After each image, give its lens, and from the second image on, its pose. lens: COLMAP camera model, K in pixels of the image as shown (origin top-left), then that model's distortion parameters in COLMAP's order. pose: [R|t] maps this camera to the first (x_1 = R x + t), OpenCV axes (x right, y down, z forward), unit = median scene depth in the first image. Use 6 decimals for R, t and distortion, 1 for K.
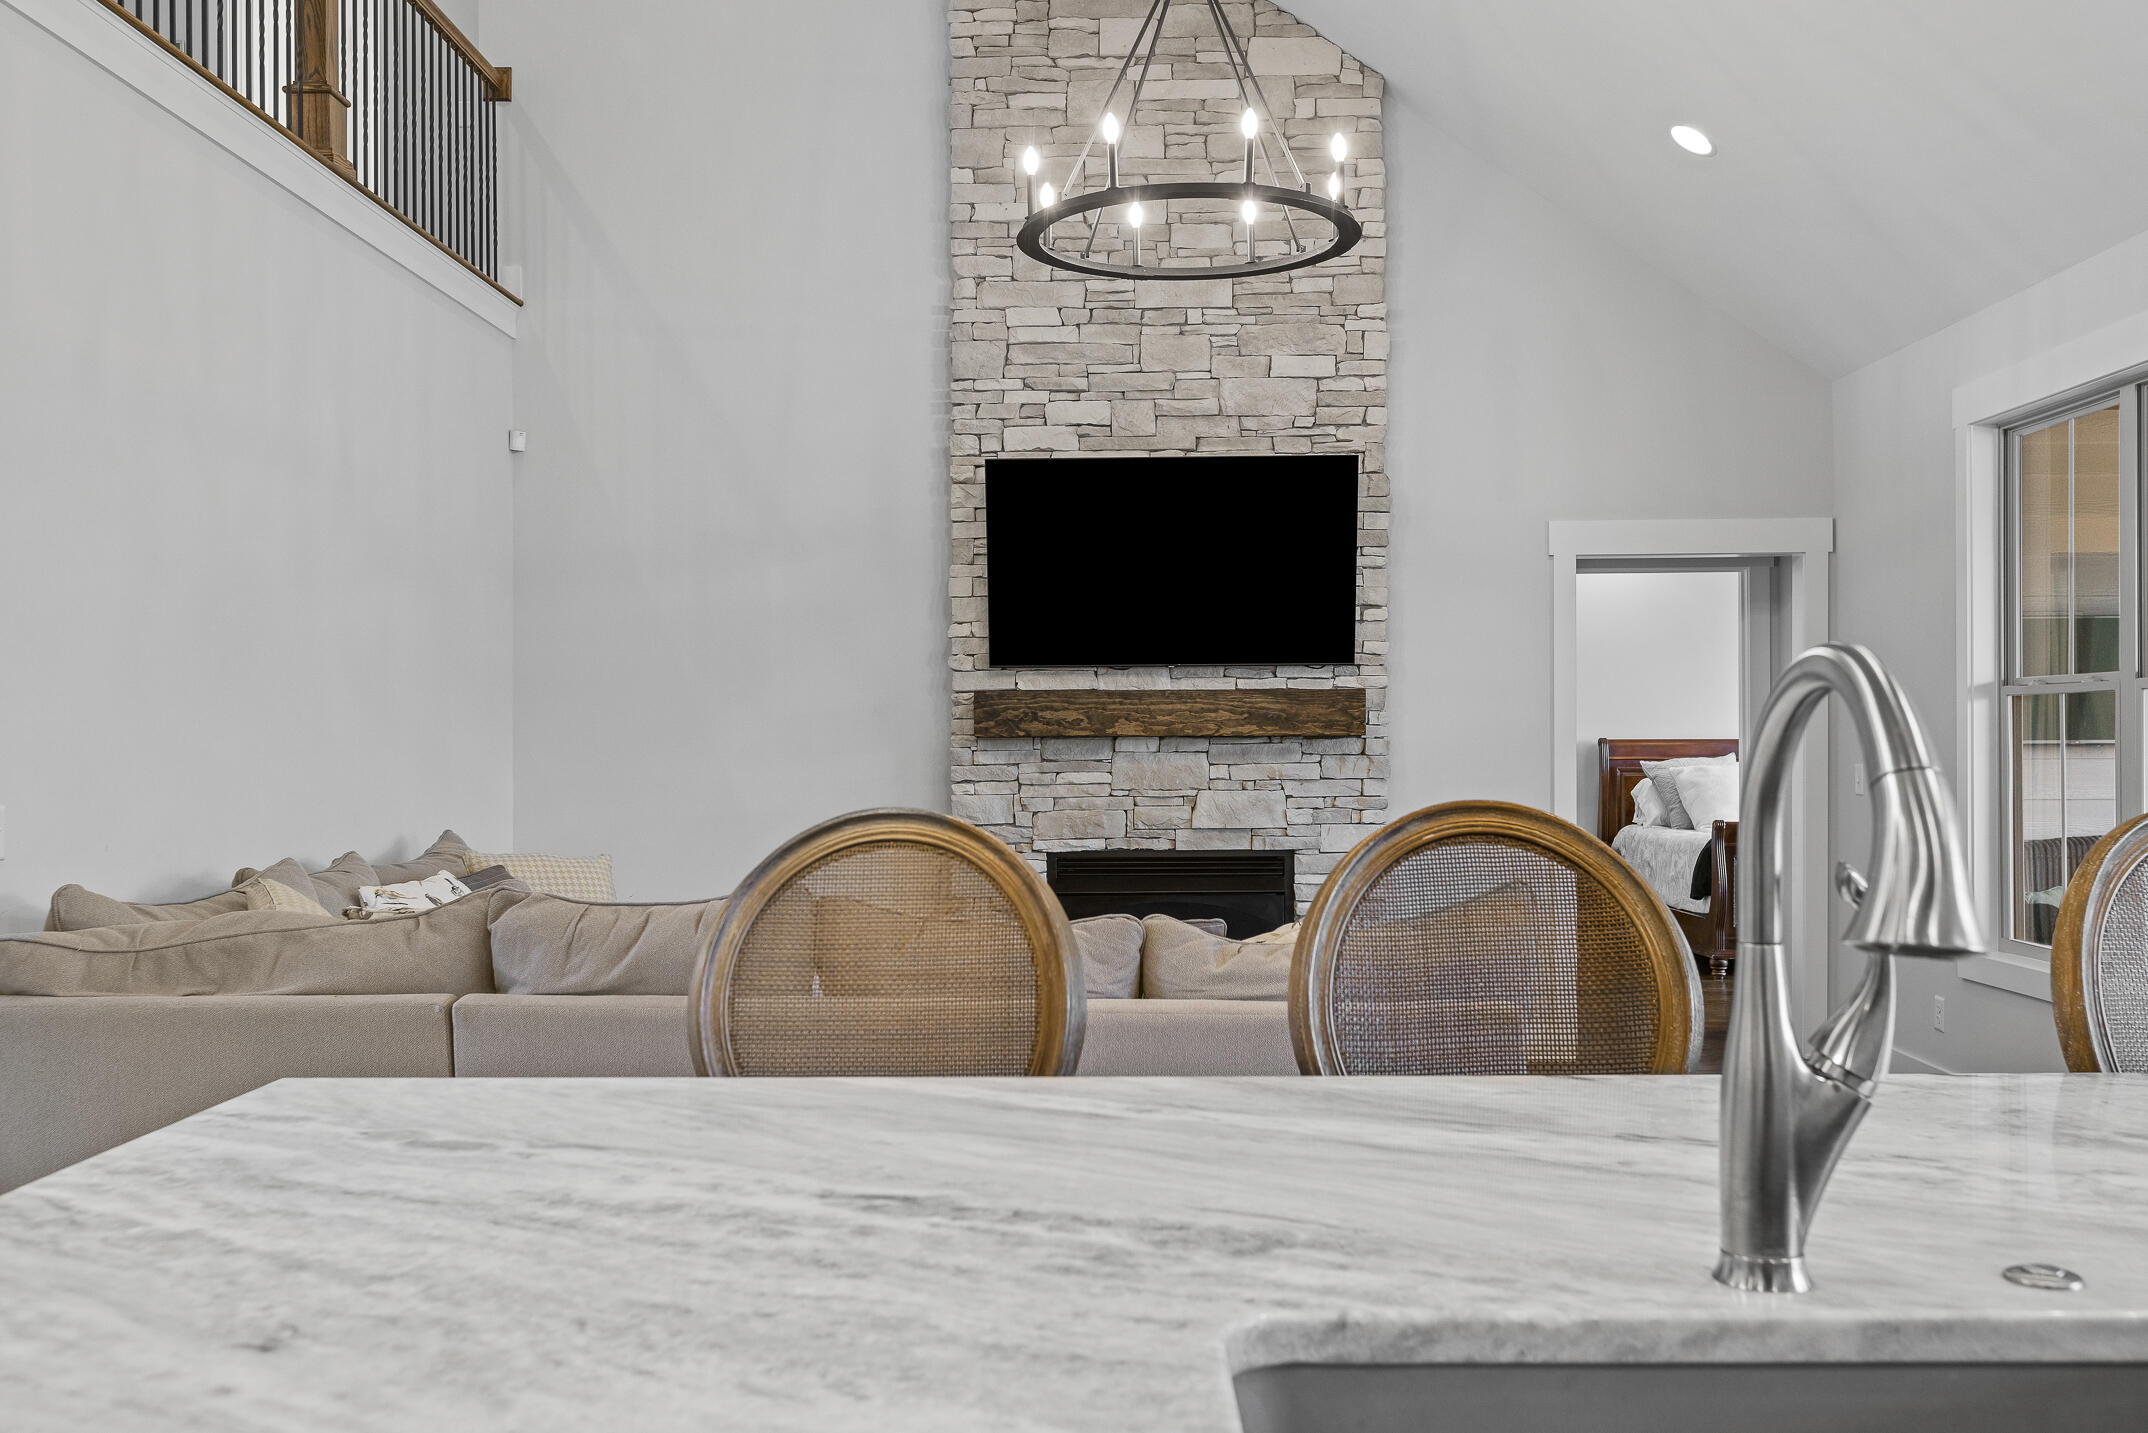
lens RADIAL K [[1741.1, 0, 1080.8], [0, 1741.1, 734.9], [0, 0, 1]] dist [0.001726, 0.006203]
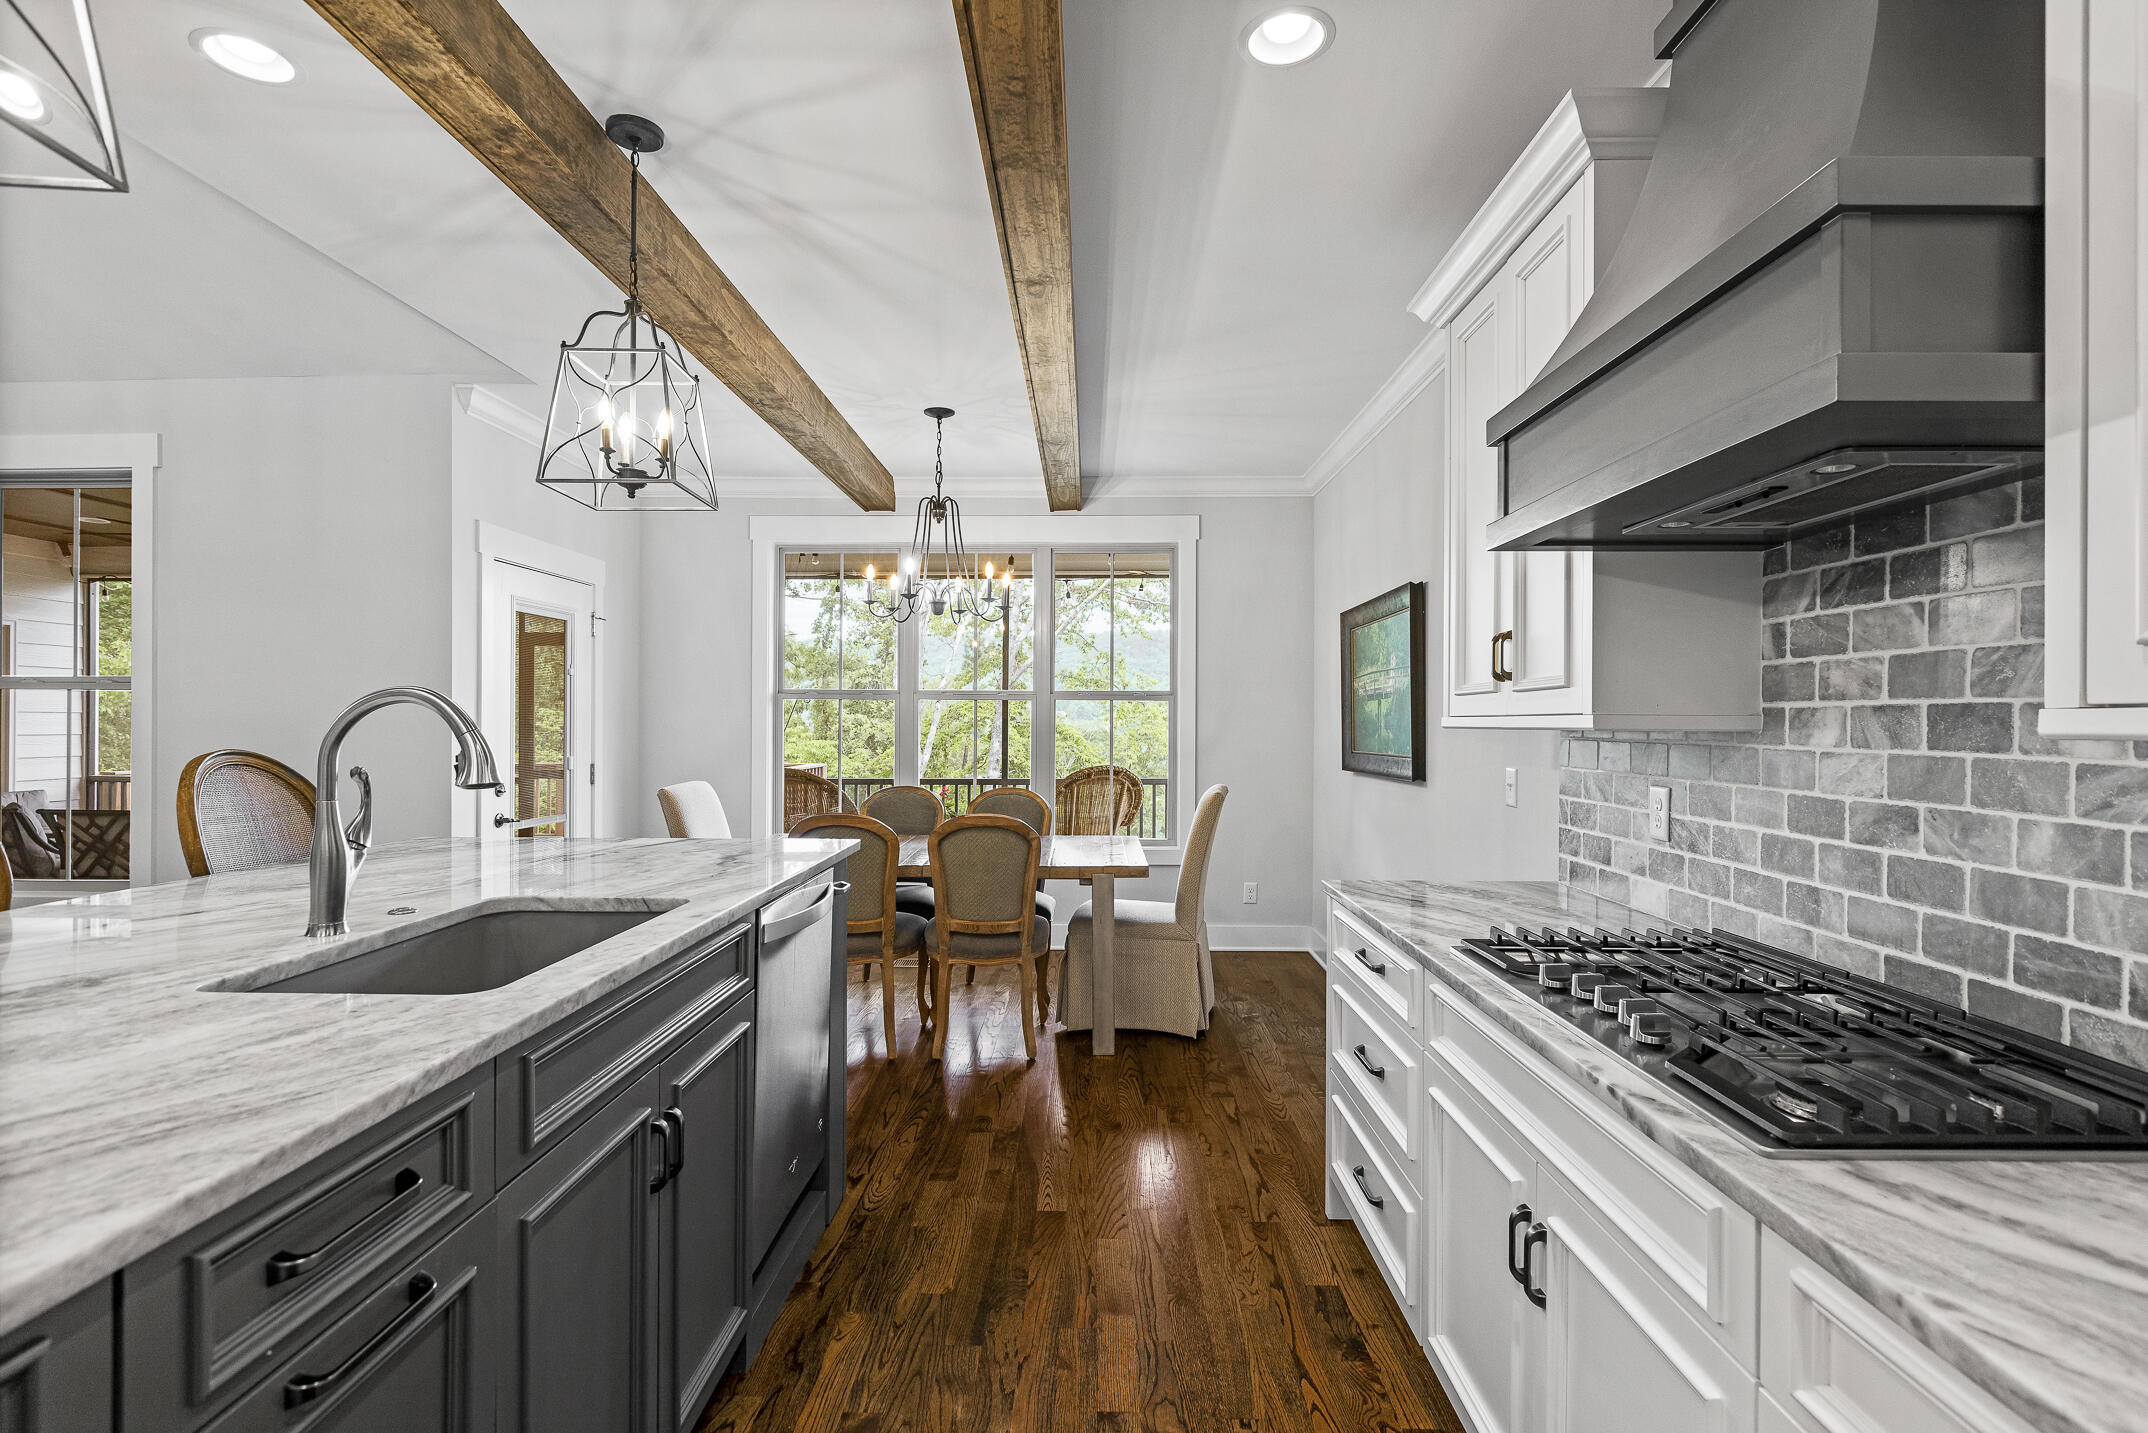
lens RADIAL K [[1013.3, 0, 1088.6], [0, 1013.3, 720.1], [0, 0, 1]] dist [0.000016, -0.000833]
pose [[-0.009467, 0.008566, 0.999918, -0.408653], [-0.011253, 0.999899, -0.008673, 0.001286], [-0.999892, -0.011334, -0.009369, -0.031764]]
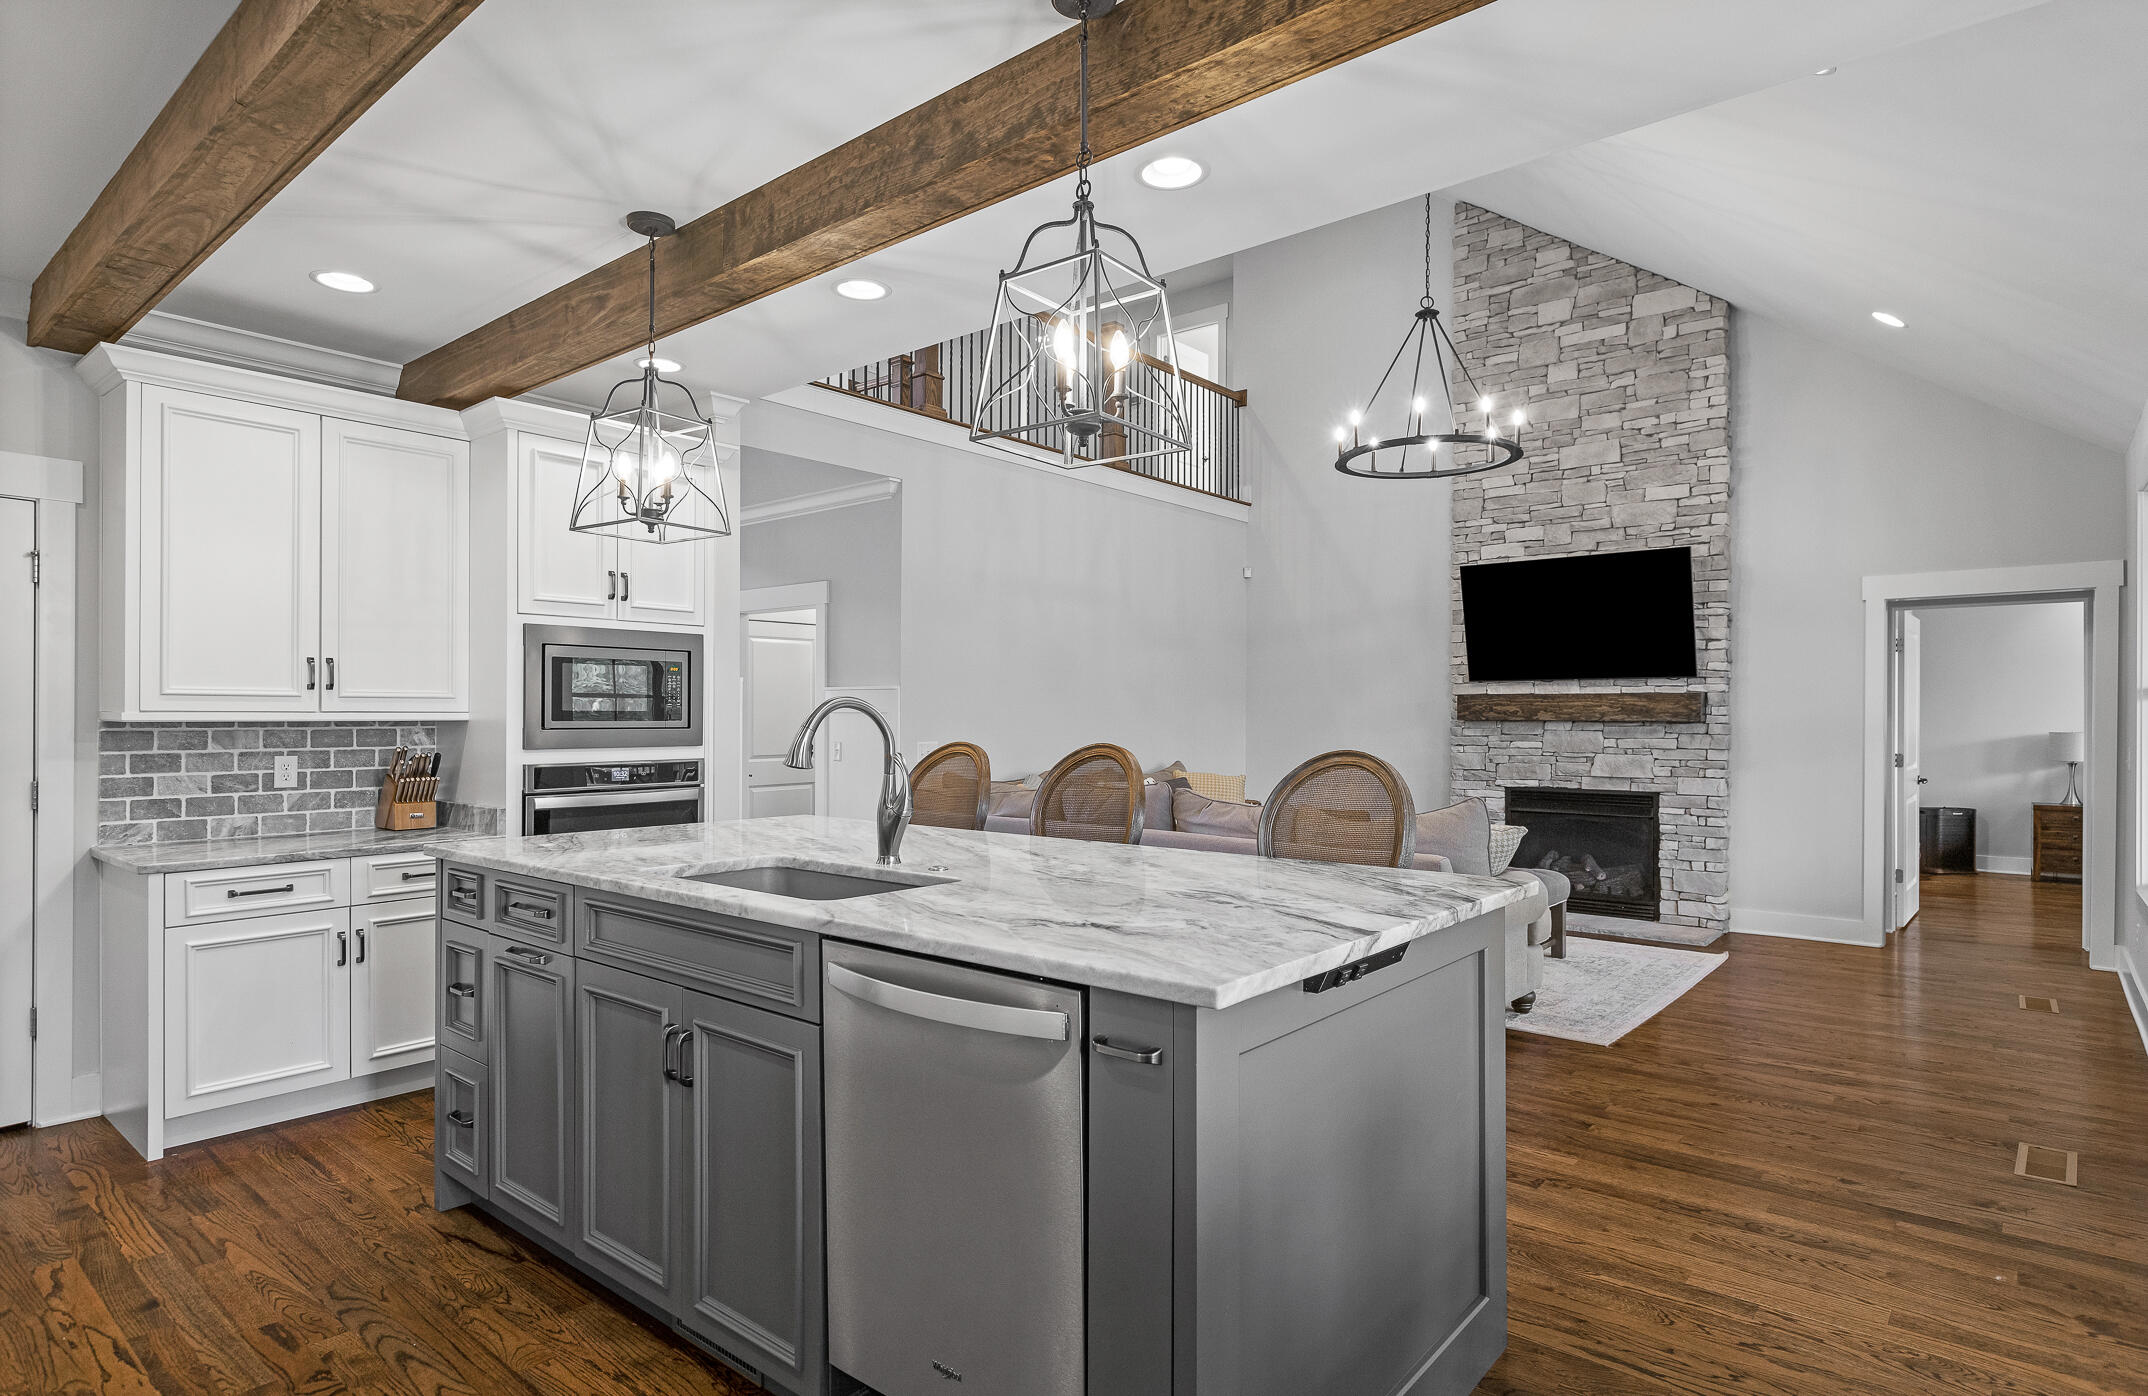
lens RADIAL K [[1139.2, 0, 1064.3], [0, 1139.2, 712.8], [0, 0, 1]] dist [0.010042, -0.004814]
pose [[0.773631, 0.006233, -0.633605, 0.366598], [-0.006311, 0.999978, 0.002131, -0.006534], [0.633604, 0.002350, 0.773654, -0.170872]]
